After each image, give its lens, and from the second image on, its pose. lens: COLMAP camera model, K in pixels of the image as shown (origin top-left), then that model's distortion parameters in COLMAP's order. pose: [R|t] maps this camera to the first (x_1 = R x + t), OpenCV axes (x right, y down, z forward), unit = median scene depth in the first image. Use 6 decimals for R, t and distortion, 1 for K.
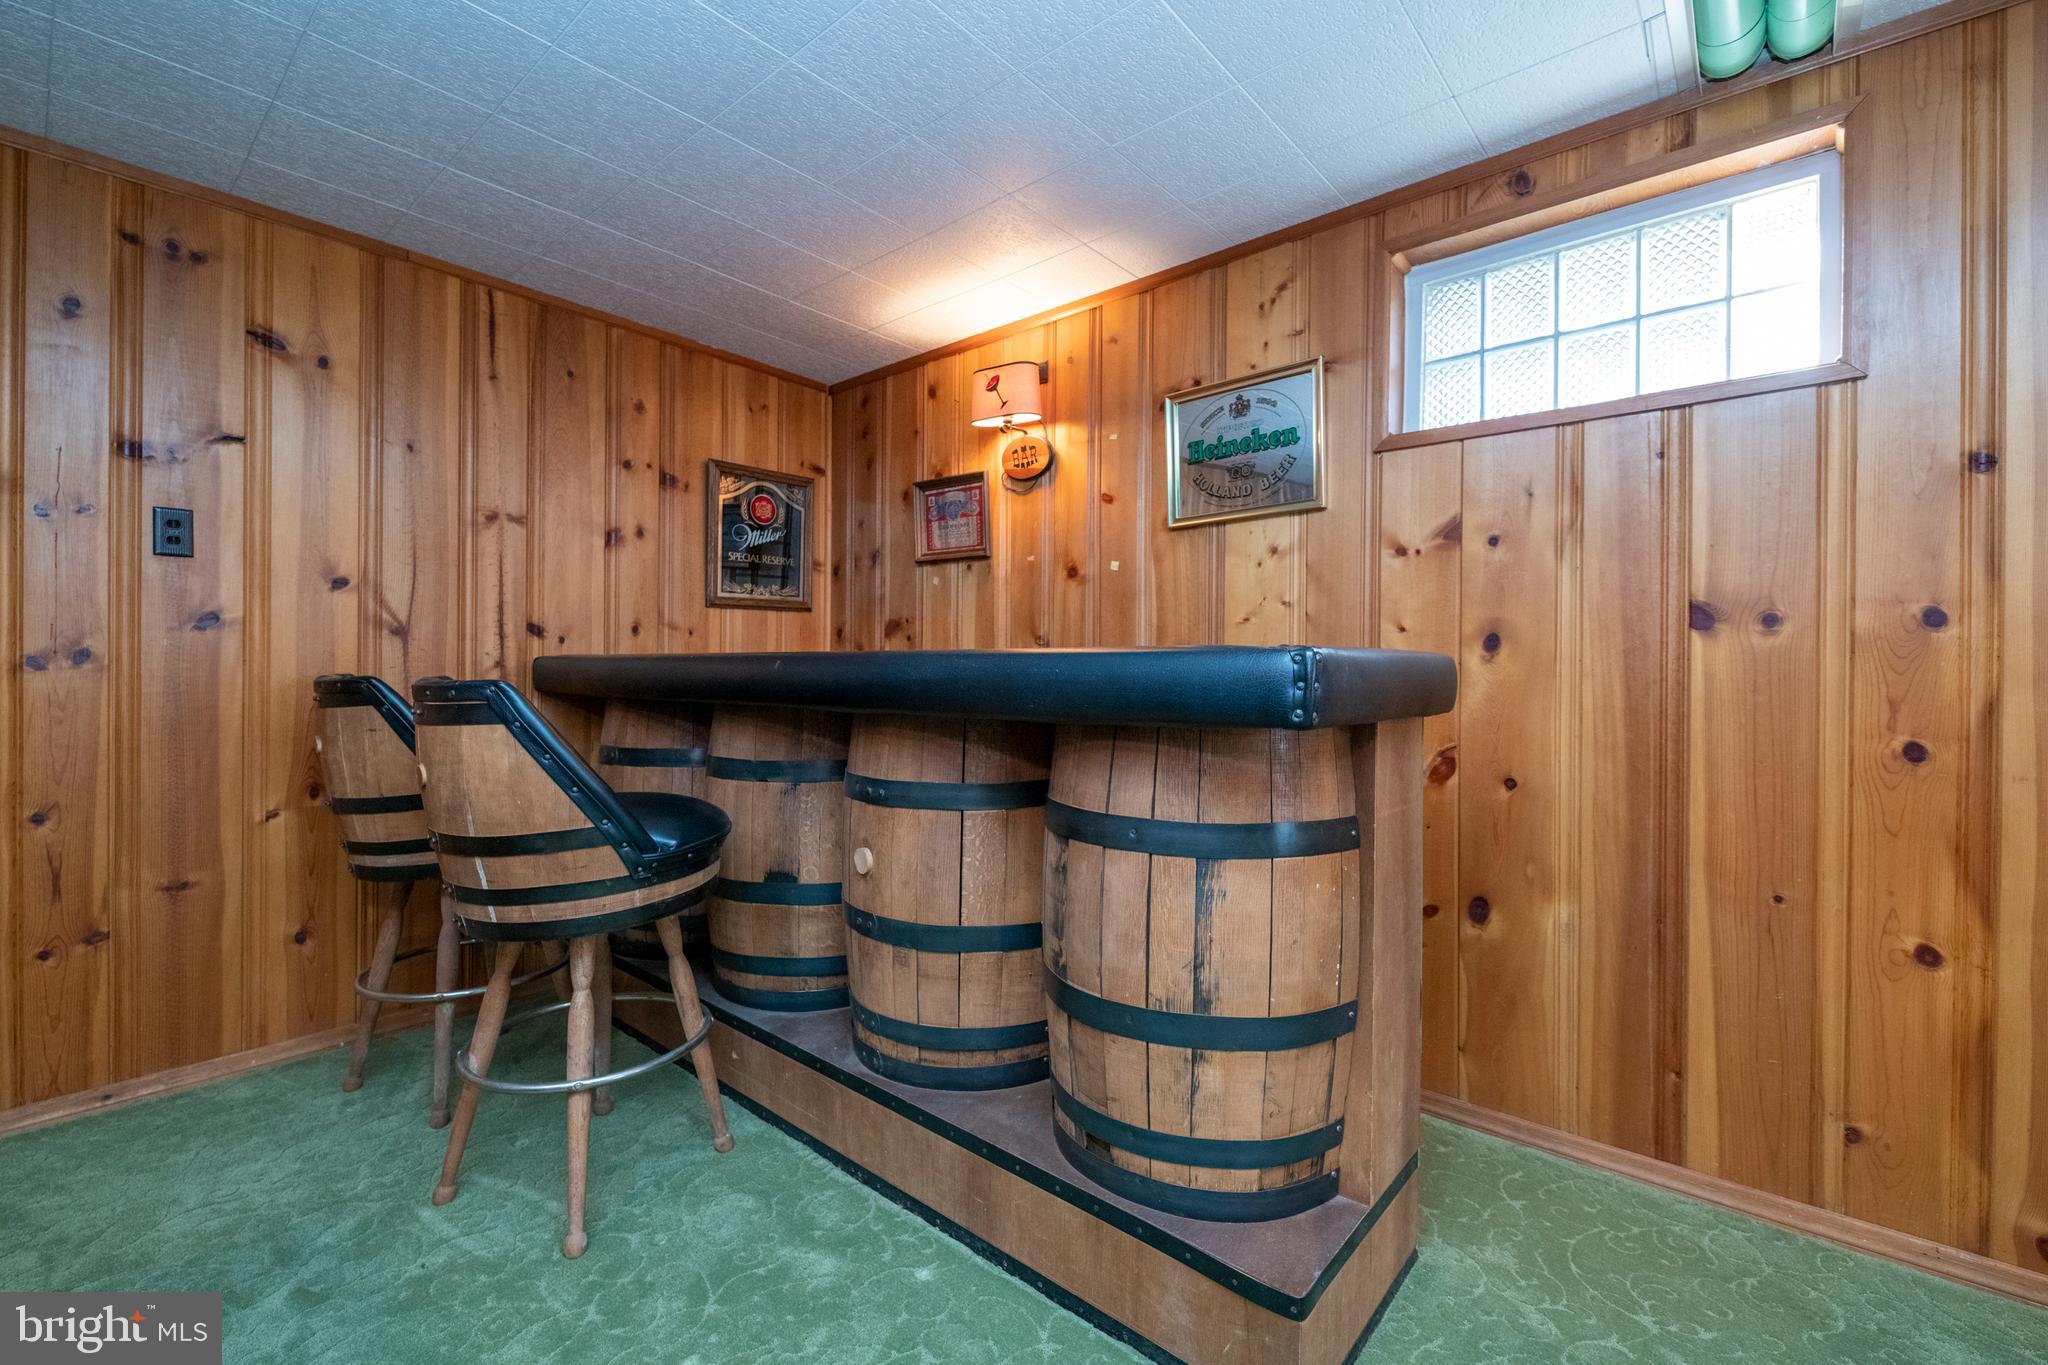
lens RADIAL K [[872.0, 0, 1029.5], [0, 872.0, 675.3], [0, 0, 1]] dist [0.008745, -0.004386]
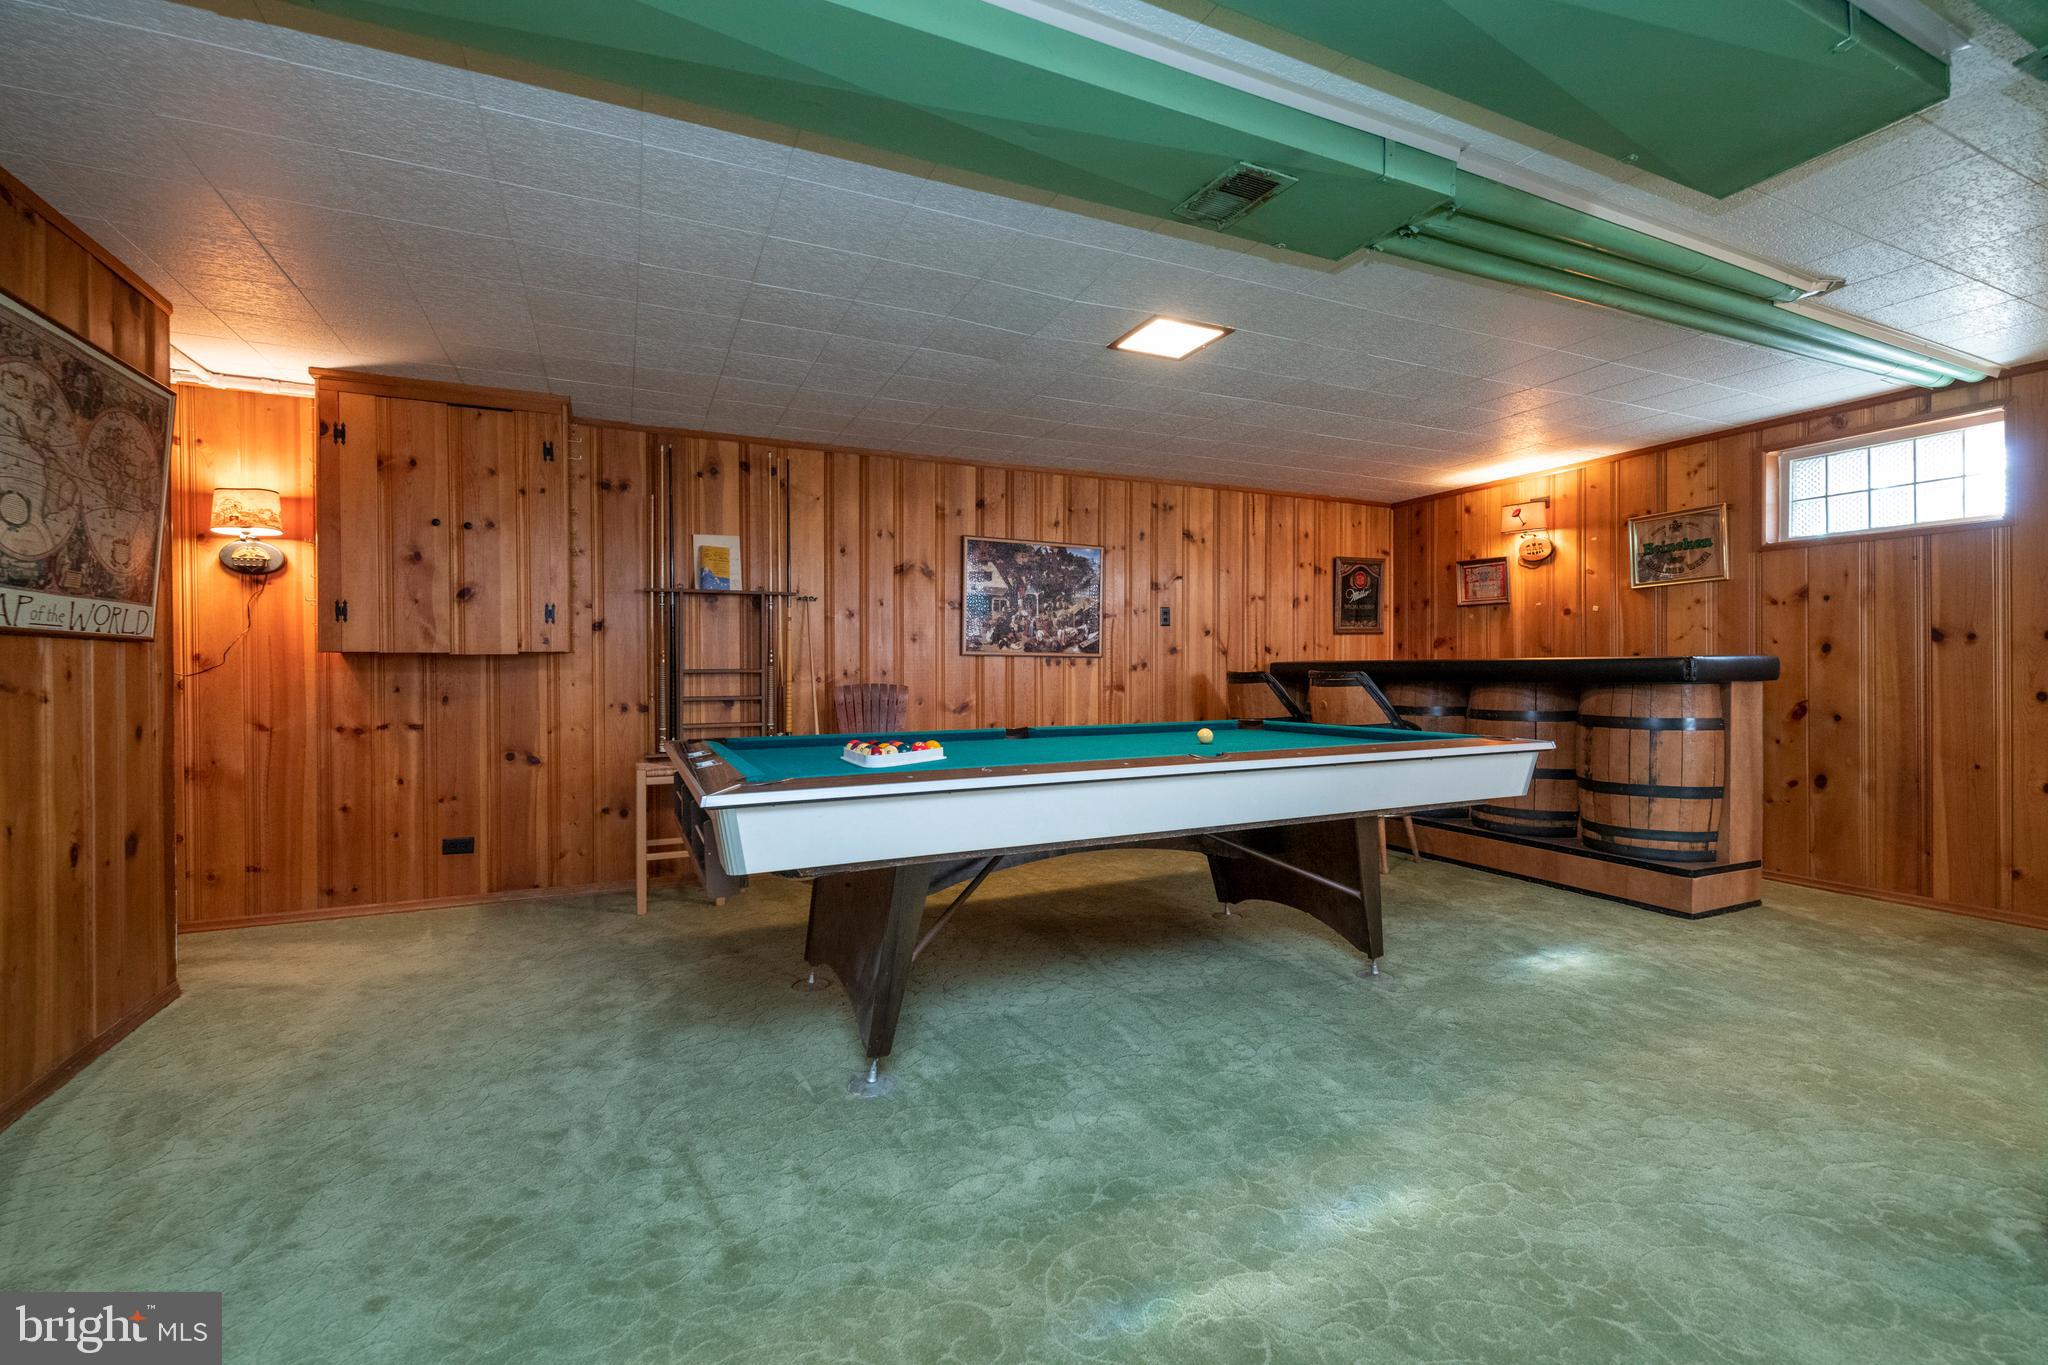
lens RADIAL K [[872.0, 0, 1028.6], [0, 872.0, 679.0], [0, 0, 1]] dist [0.008745, -0.004386]
pose [[0.909780, -0.008405, -0.415006, -0.248946], [0.009911, 0.999950, 0.001475, 0.009939], [0.414973, -0.005455, 0.909818, -1.298408]]
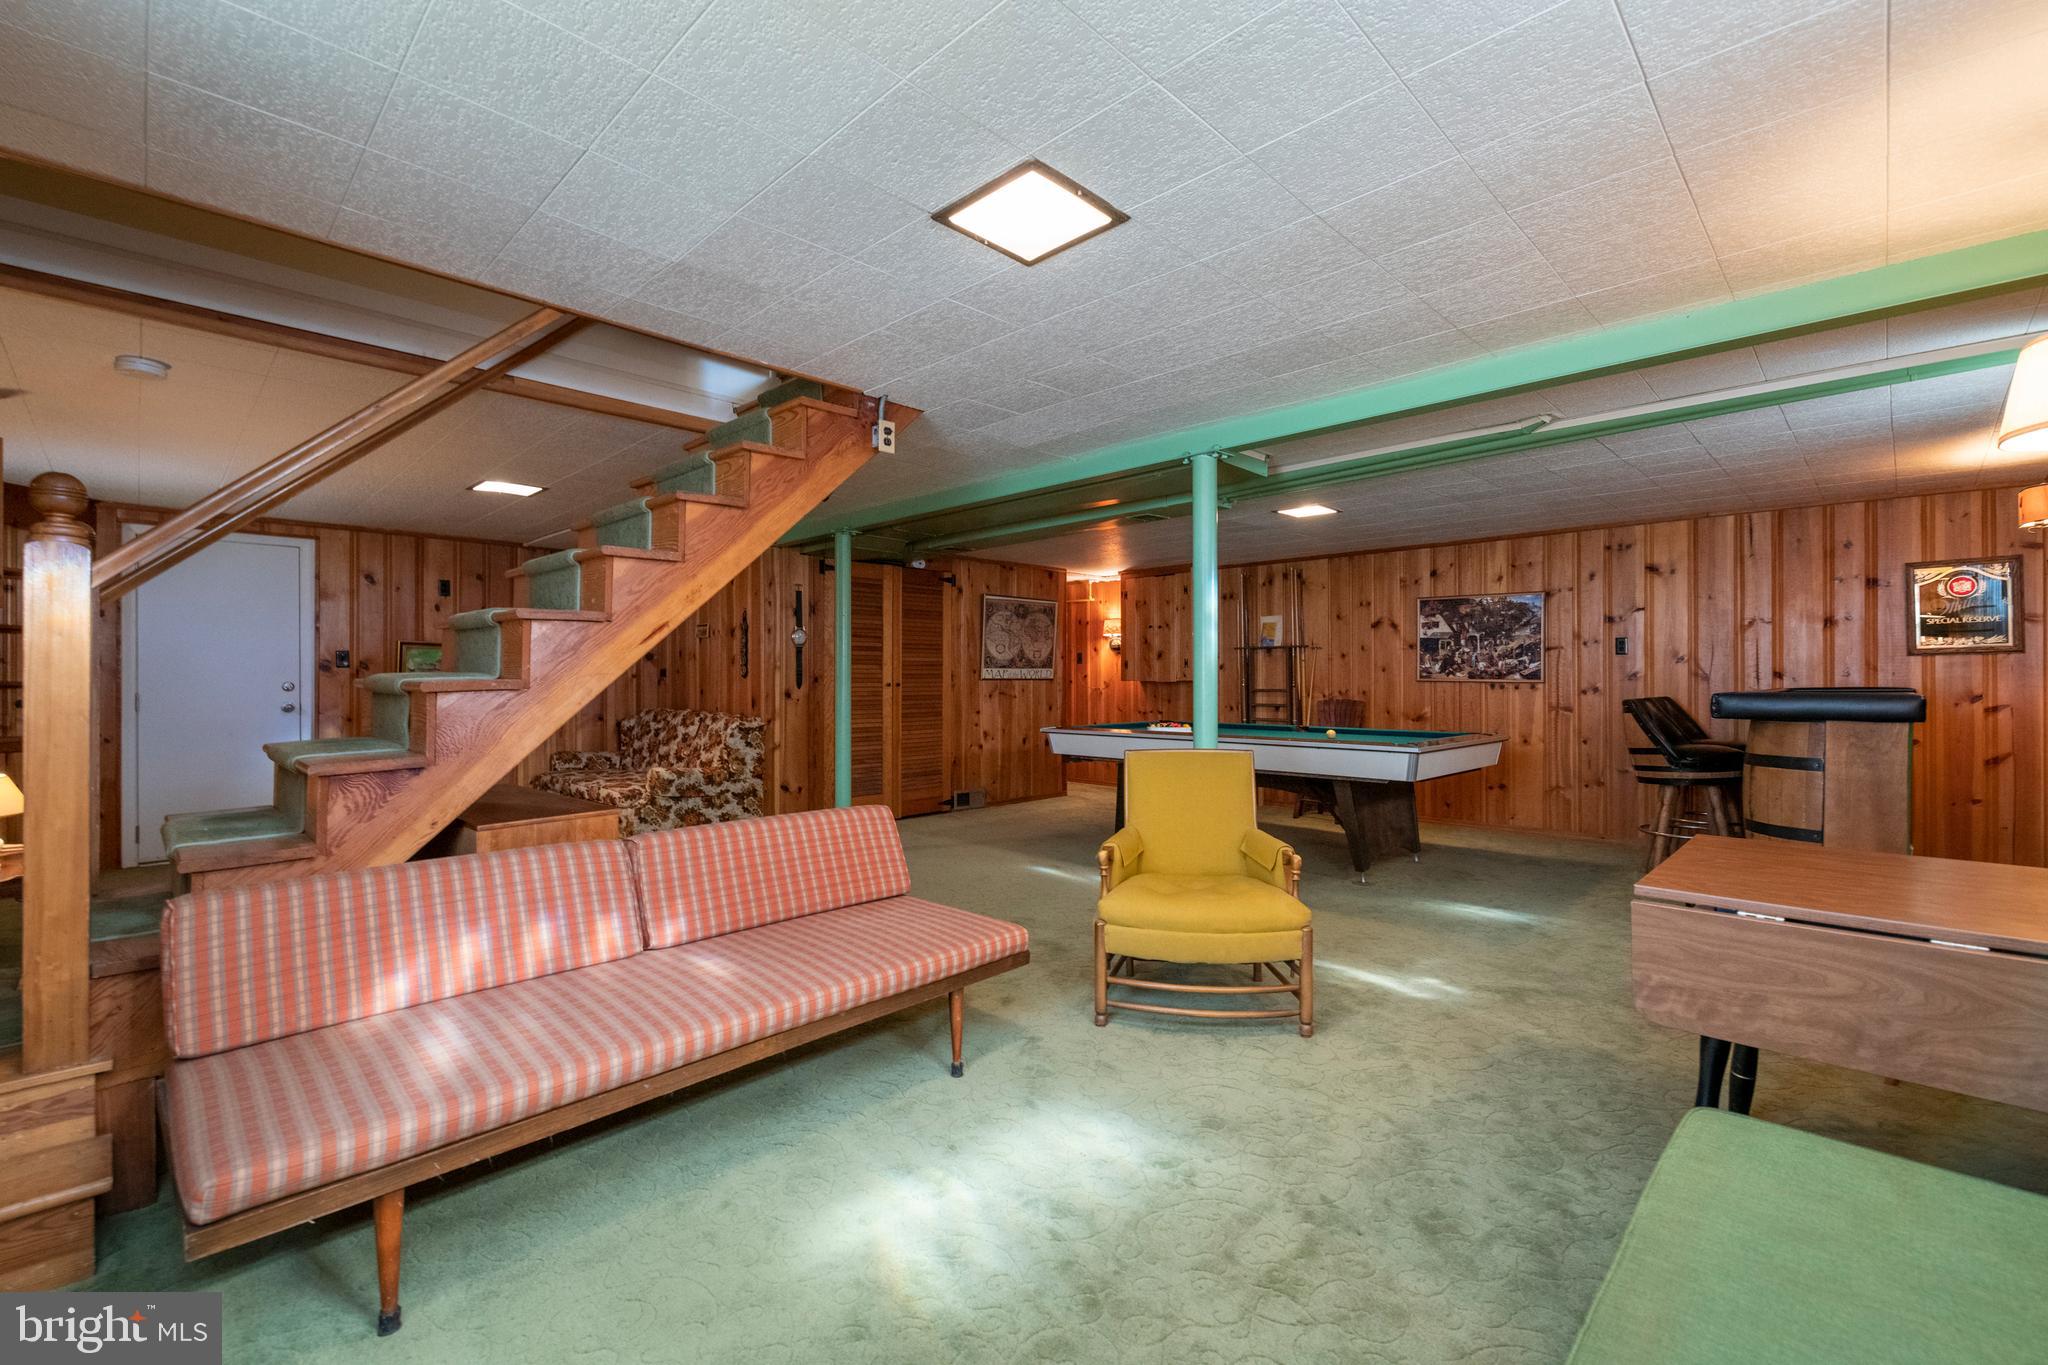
lens RADIAL K [[872.0, 0, 1033.4], [0, 872.0, 680.9], [0, 0, 1]] dist [0.008745, -0.004386]
pose [[-0.068331, -0.006829, -0.997639, 1.724251], [-0.006655, 0.999957, -0.006389, -0.017171], [0.997641, 0.006202, -0.068374, -0.614245]]
